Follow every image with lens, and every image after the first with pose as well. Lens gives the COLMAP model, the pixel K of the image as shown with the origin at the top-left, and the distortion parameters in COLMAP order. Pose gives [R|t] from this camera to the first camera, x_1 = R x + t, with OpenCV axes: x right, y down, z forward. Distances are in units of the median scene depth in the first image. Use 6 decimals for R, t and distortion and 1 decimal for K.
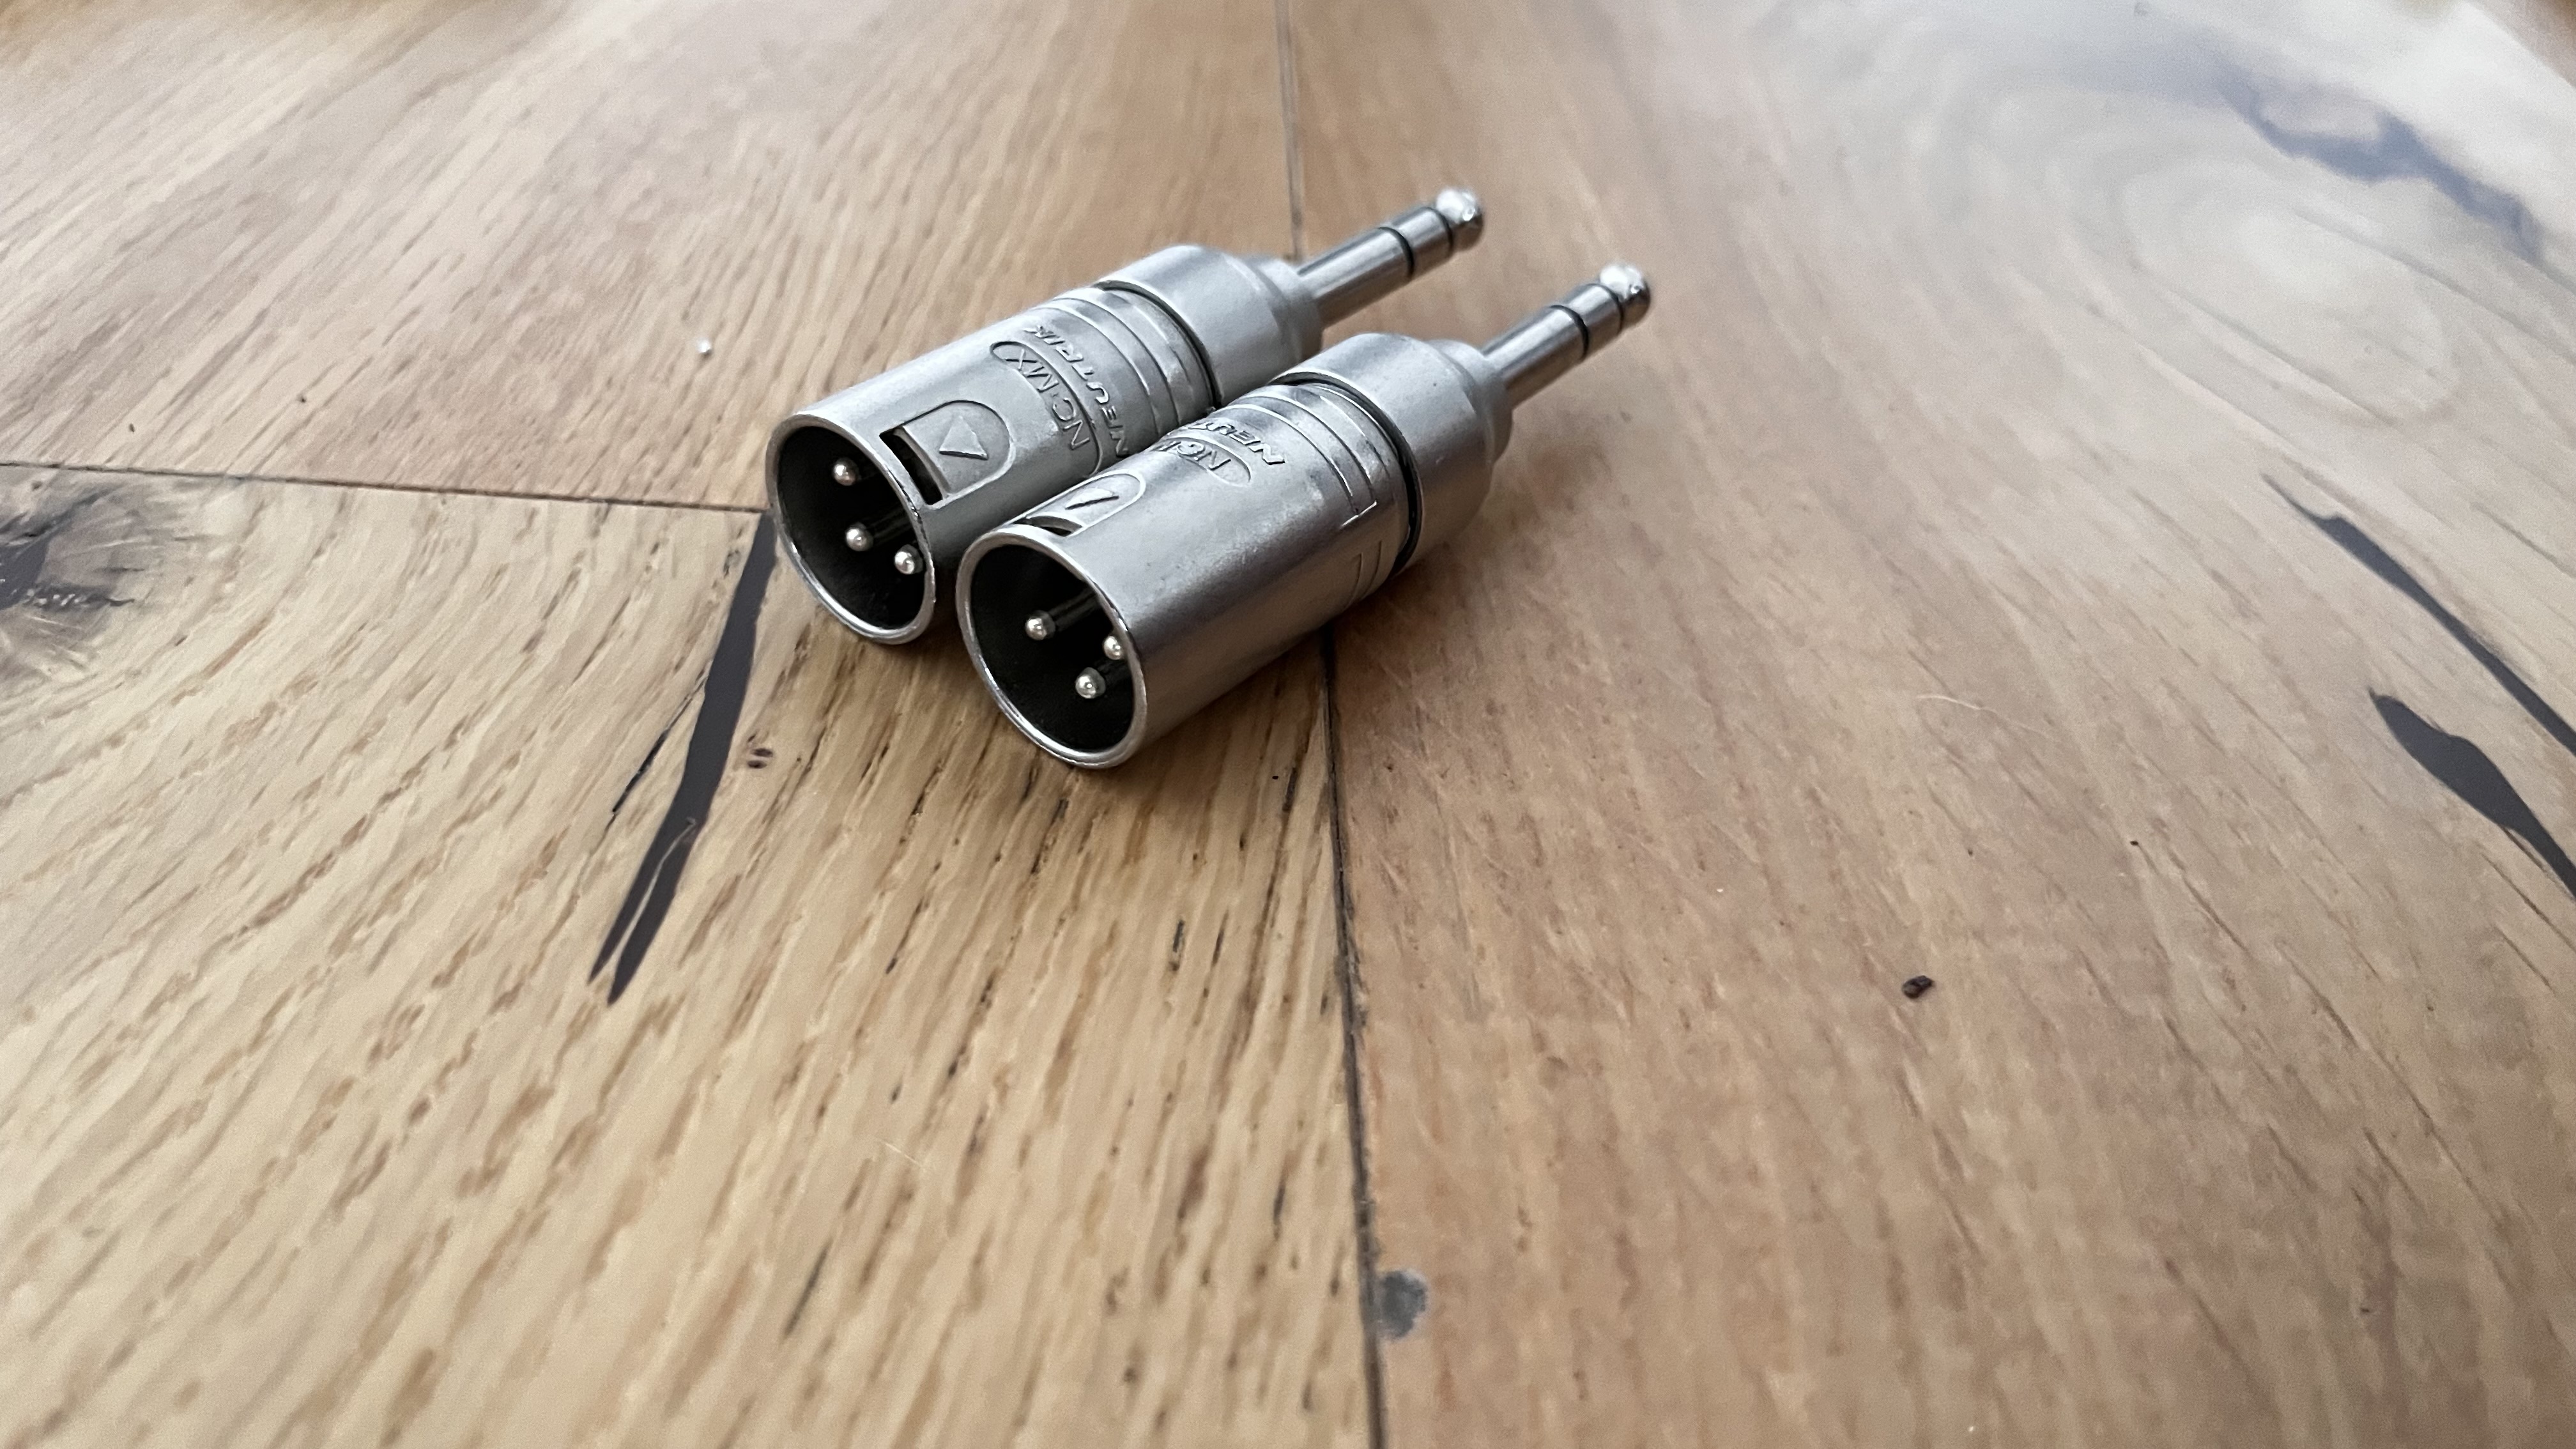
lens RADIAL K [[2061.7, 0, 1288.0], [0, 2061.7, 724.5], [0, 0, 1]] dist [-0.006144, -0.020155]
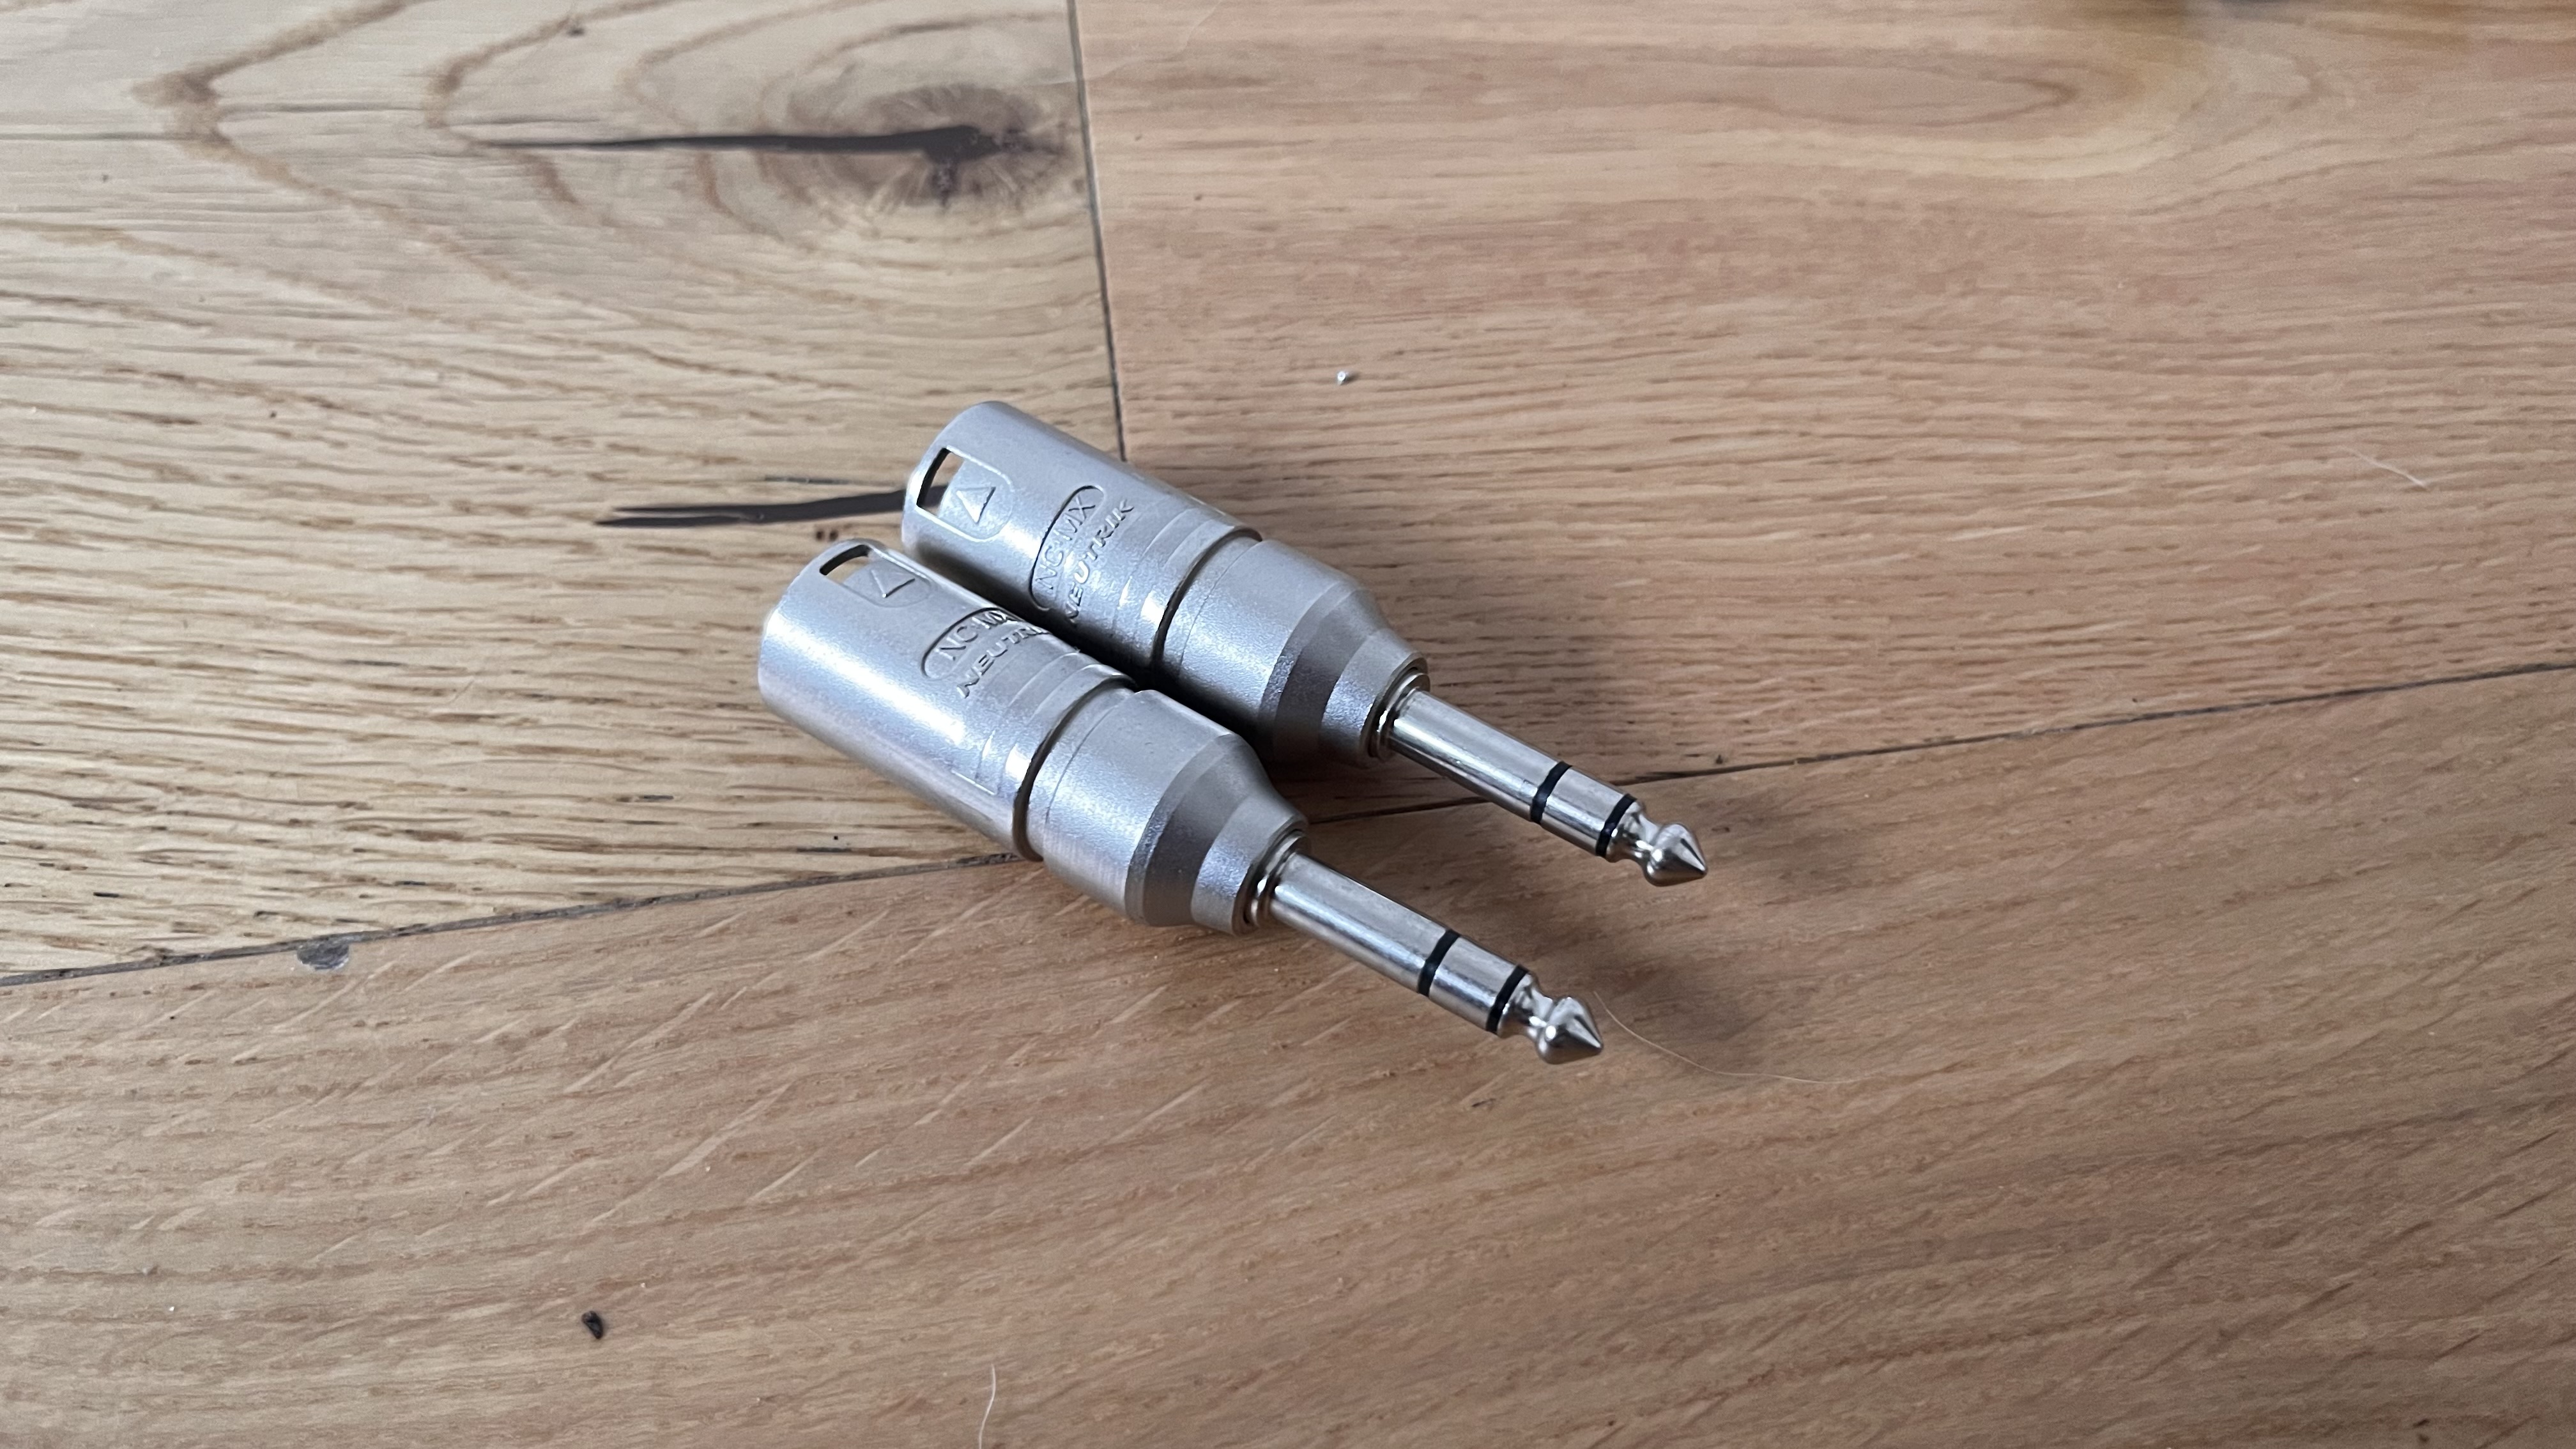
lens RADIAL K [[2068.8, 0, 1288.0], [0, 2068.8, 724.5], [0, 0, 1]] dist [0.017239, -0.055503]
pose [[0.096977, 0.744071, -0.661025, 0.895132], [-0.613855, 0.567504, 0.548745, -0.975998], [0.783439, 0.352558, 0.511787, 0.621781]]
